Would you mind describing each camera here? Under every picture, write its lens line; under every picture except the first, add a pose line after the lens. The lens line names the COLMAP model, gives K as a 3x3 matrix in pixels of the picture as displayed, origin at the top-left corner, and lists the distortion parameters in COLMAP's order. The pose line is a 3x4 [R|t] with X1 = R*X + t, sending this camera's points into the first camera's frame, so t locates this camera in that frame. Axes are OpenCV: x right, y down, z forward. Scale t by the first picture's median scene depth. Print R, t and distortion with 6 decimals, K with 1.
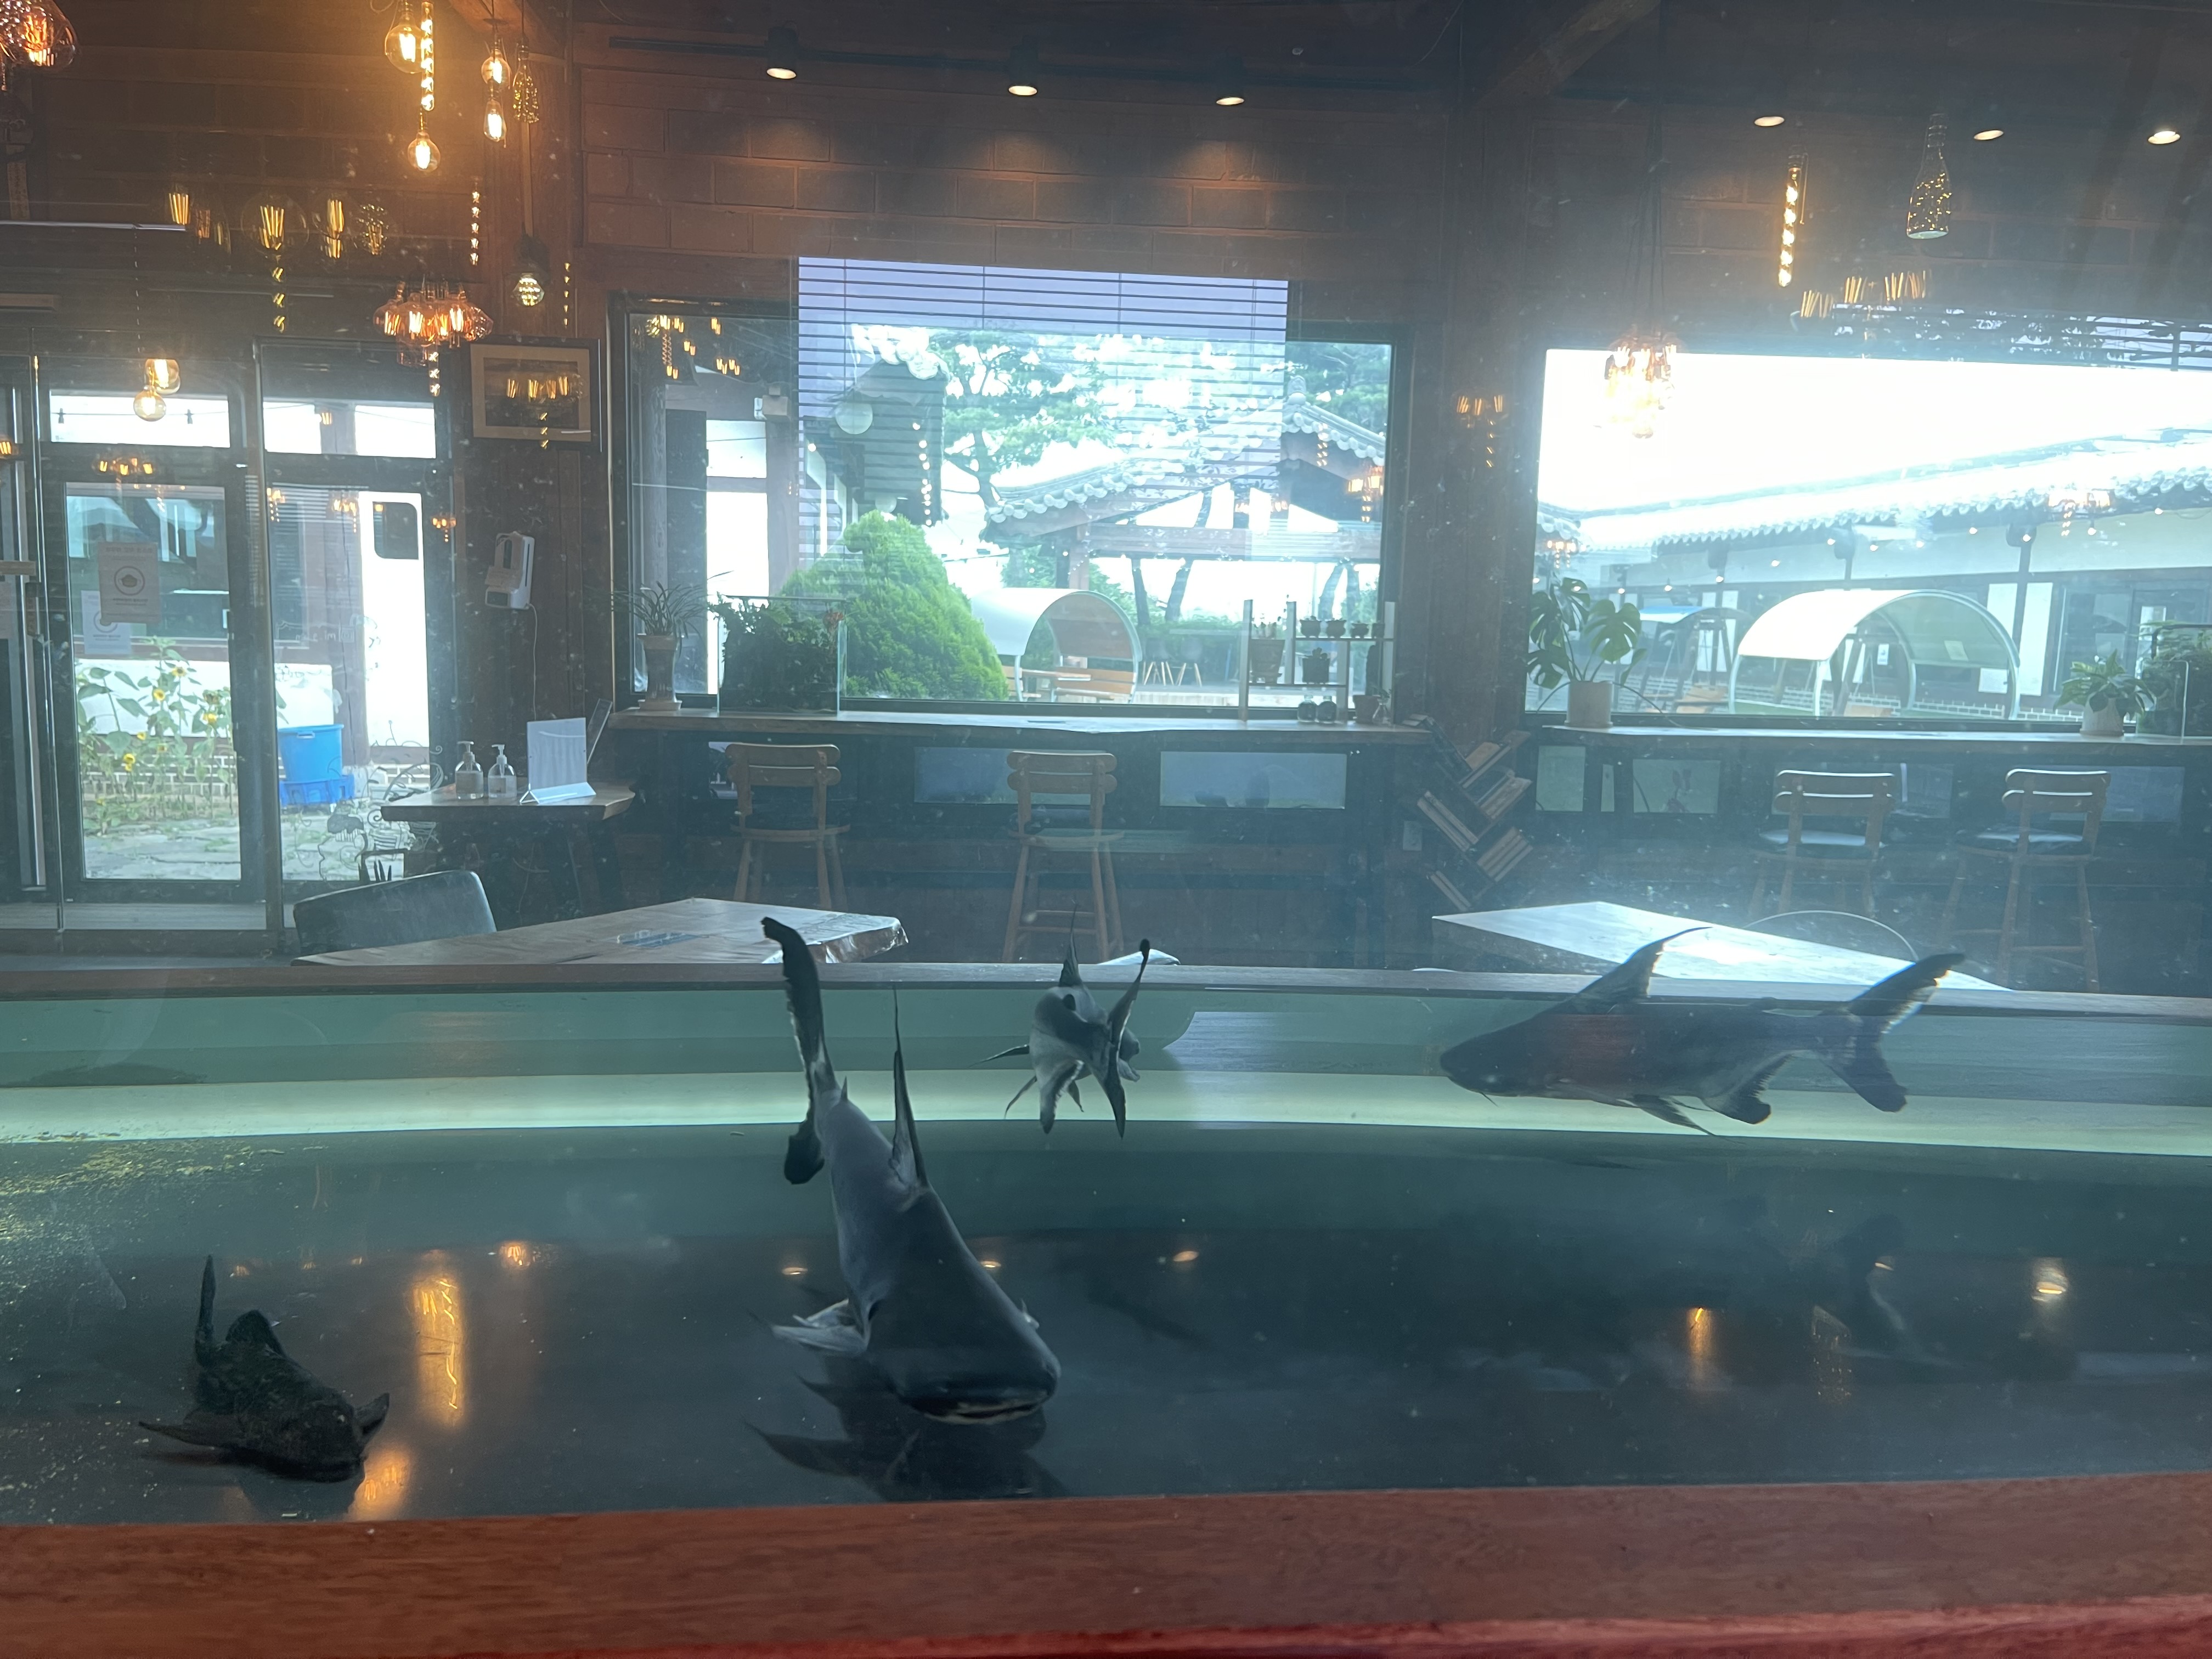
lens RADIAL K [[1674.5, 0, 1104.1], [0, 1674.5, 838.4], [0, 0, 1]] dist [0.046230, -0.107393]
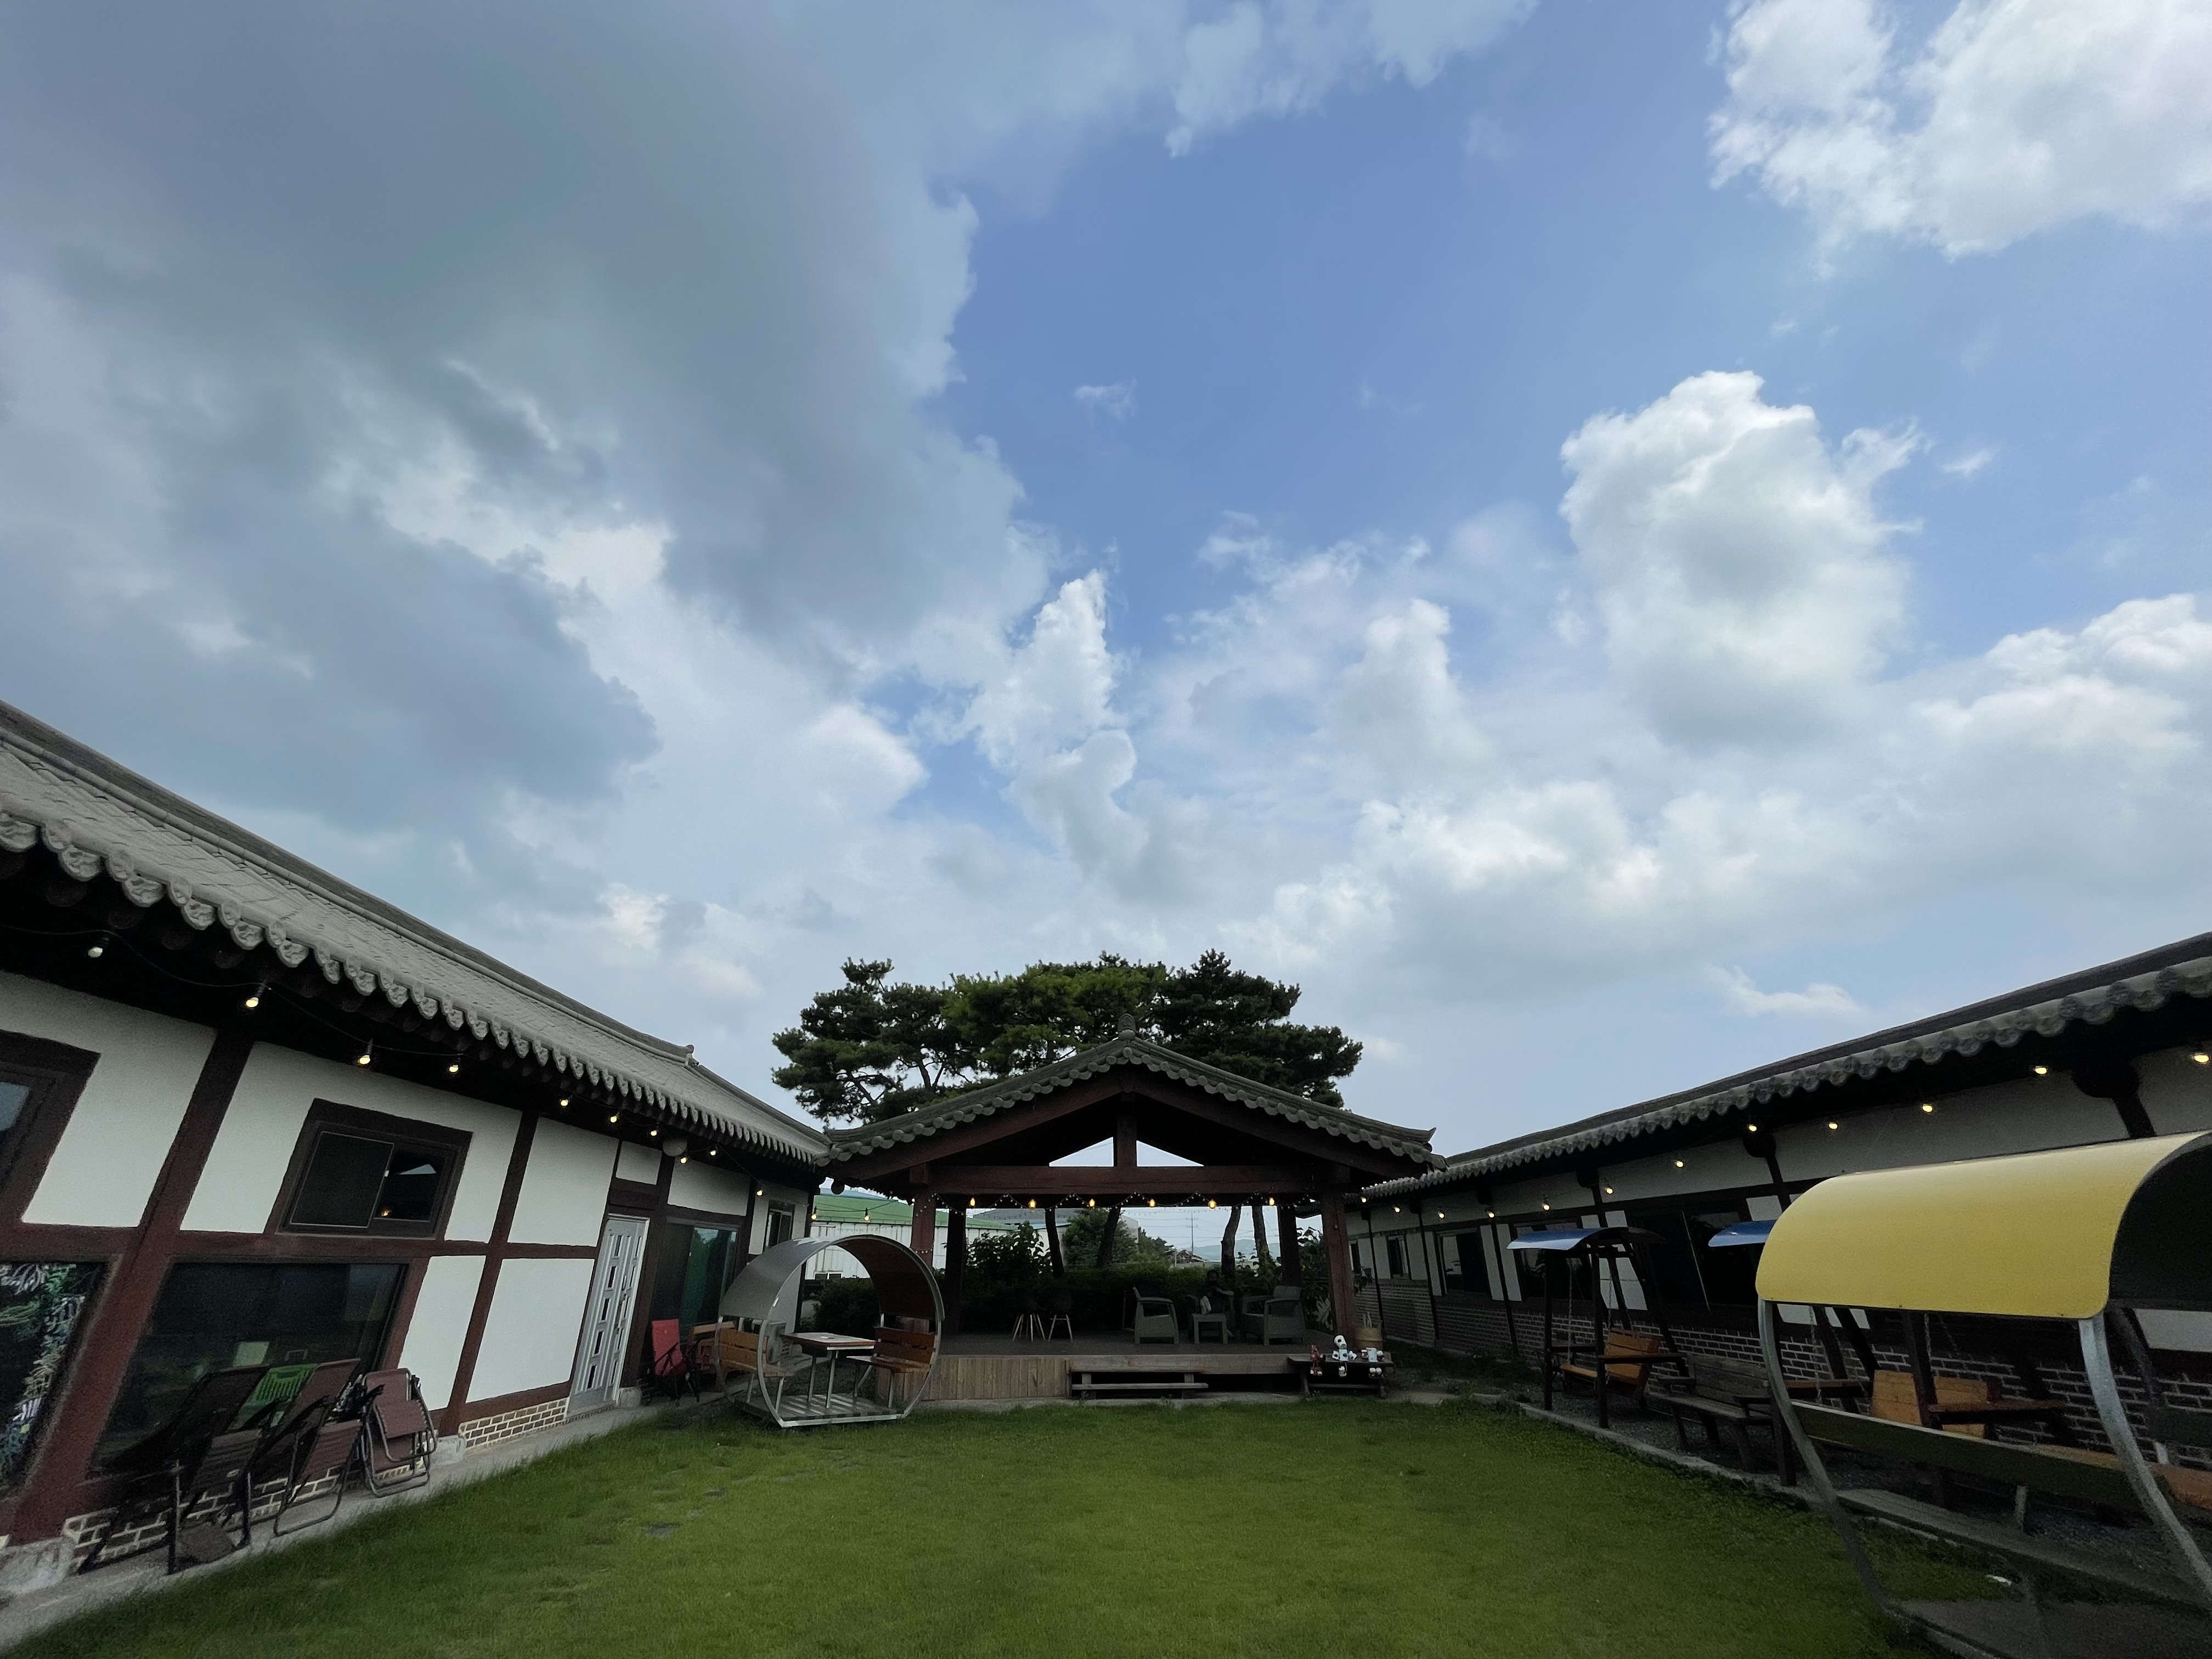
lens RADIAL K [[885.9, 0, 1061.8], [0, 885.9, 837.8], [0, 0, 1]] dist [-0.000472, -0.000009]
pose [[0.992785, -0.081936, -0.087548, 0.261274], [0.020162, 0.833791, -0.551712, -0.111099], [0.118202, 0.545966, 0.829427, 0.899689]]
